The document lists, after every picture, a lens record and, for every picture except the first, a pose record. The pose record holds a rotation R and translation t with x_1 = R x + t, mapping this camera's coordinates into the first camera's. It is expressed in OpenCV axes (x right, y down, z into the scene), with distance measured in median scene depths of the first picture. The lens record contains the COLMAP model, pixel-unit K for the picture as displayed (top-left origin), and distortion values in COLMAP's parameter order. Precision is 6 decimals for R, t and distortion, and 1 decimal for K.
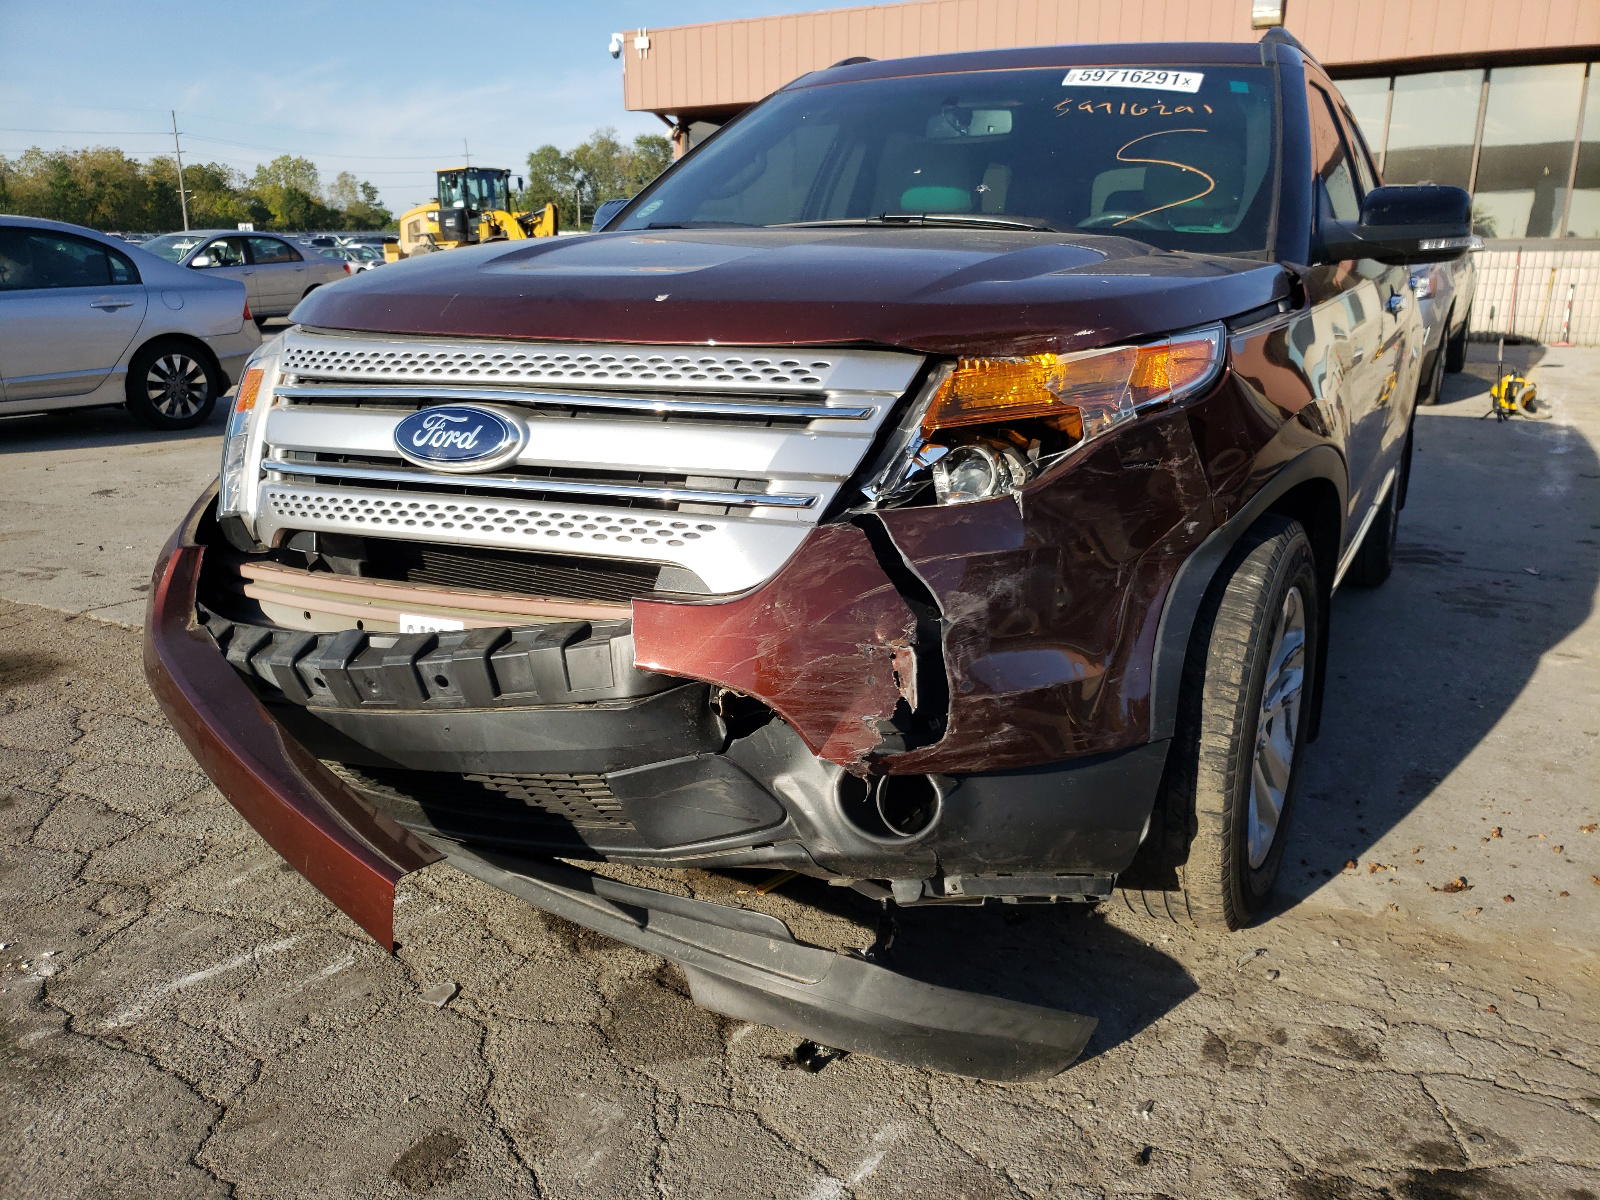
lens RADIAL K [[1210.1, 0, 801.8], [0, 1210.1, 630.1], [0, 0, 1]] dist [-0.012642, 0.033670]
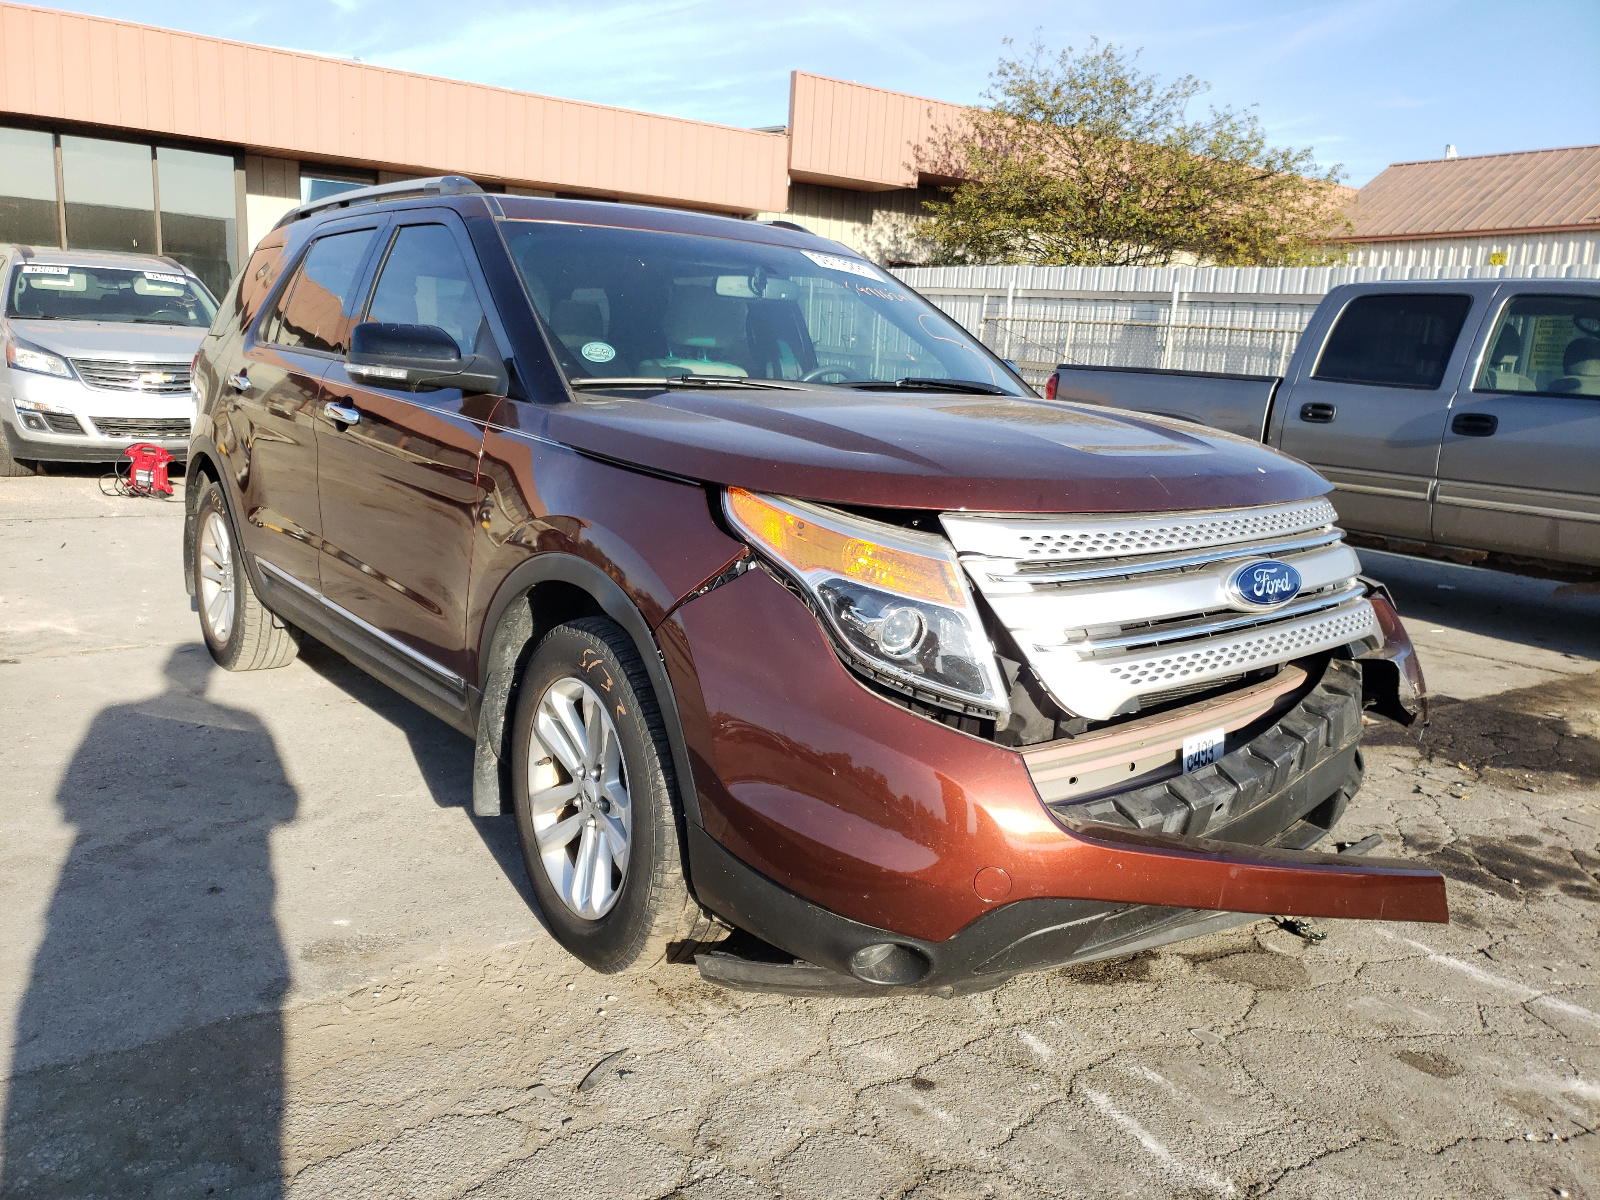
lens RADIAL K [[1200.8, 0, 800.0], [0, 1200.8, 600.0], [0, 0, 1]] dist [-0.001291, -0.001648]
pose [[0.438630, -0.167394, 0.882940, -1.493742], [0.213111, 0.973848, 0.078759, -0.315359], [-0.873033, 0.153619, 0.462832, 0.735740]]
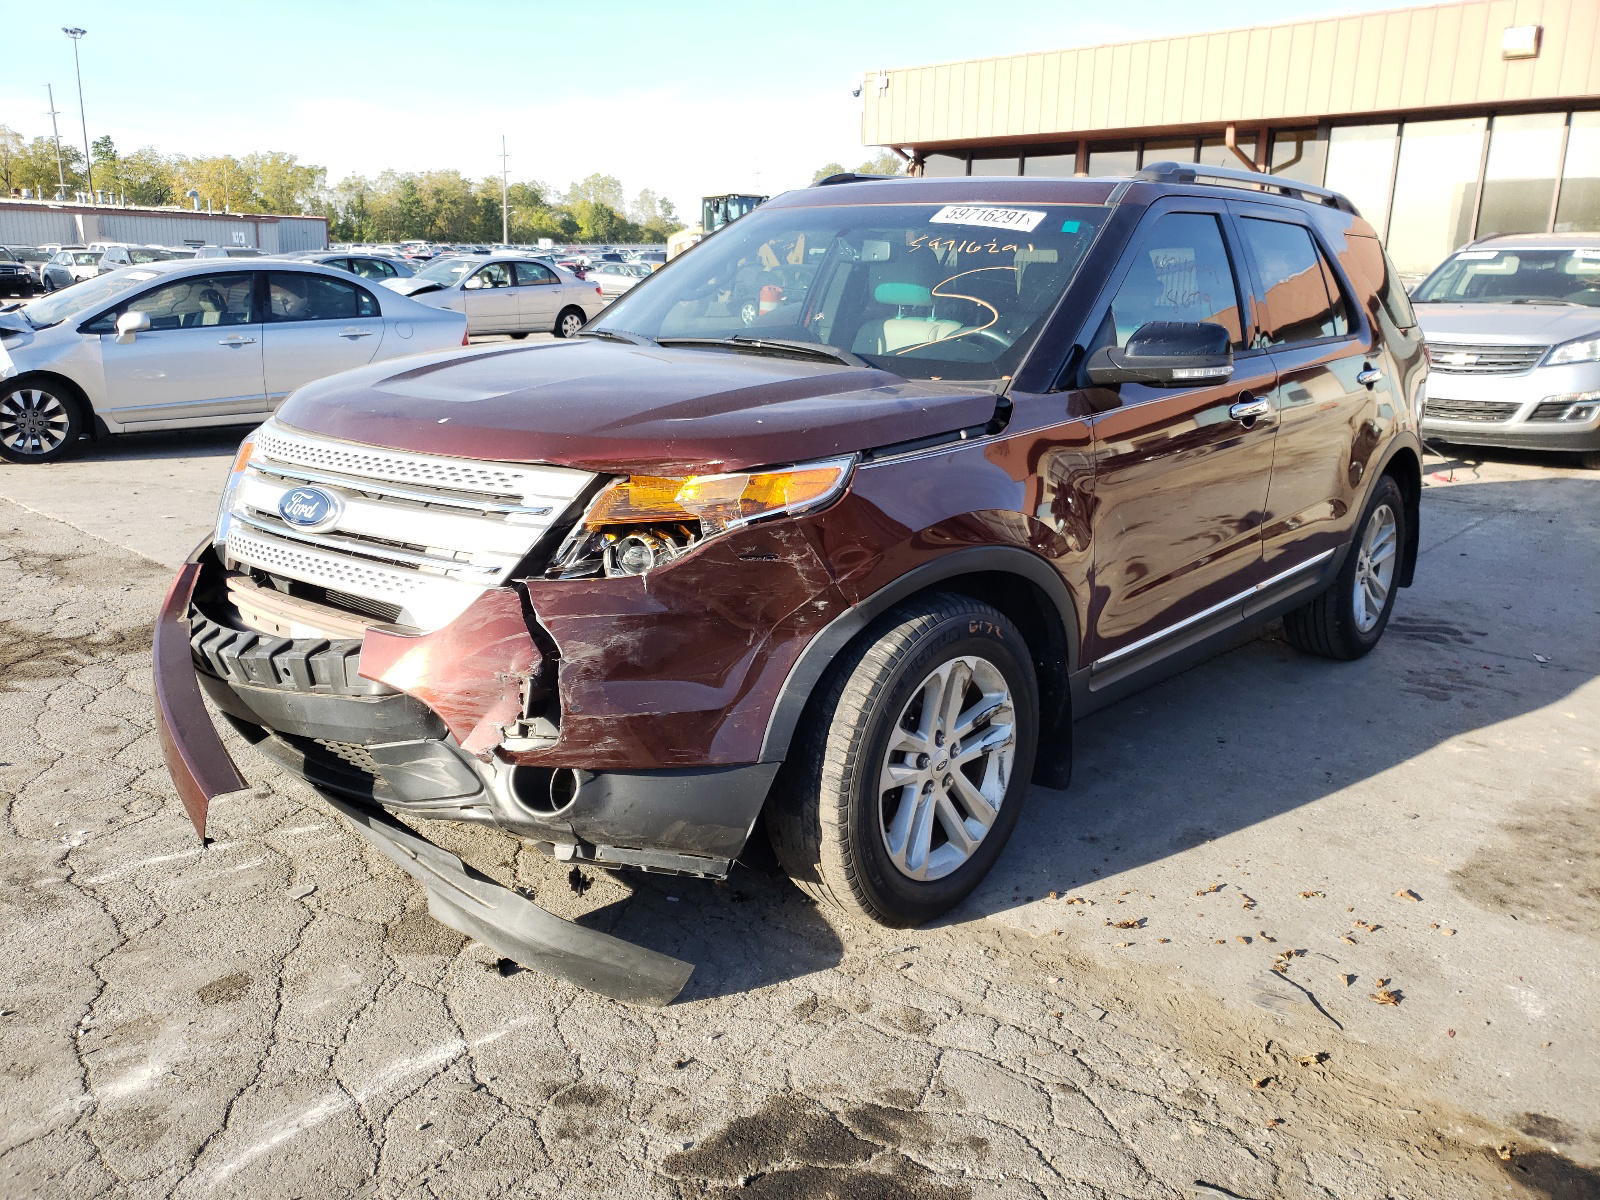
lens RADIAL K [[1223.5, 0, 800.0], [0, 1223.5, 600.0], [0, 0, 1]] dist [0.004090, 0.006382]
pose [[0.971513, 0.075750, -0.224554, 0.565896], [-0.082840, 0.996313, -0.022305, -0.056162], [0.222036, 0.040271, 0.974206, -0.283979]]
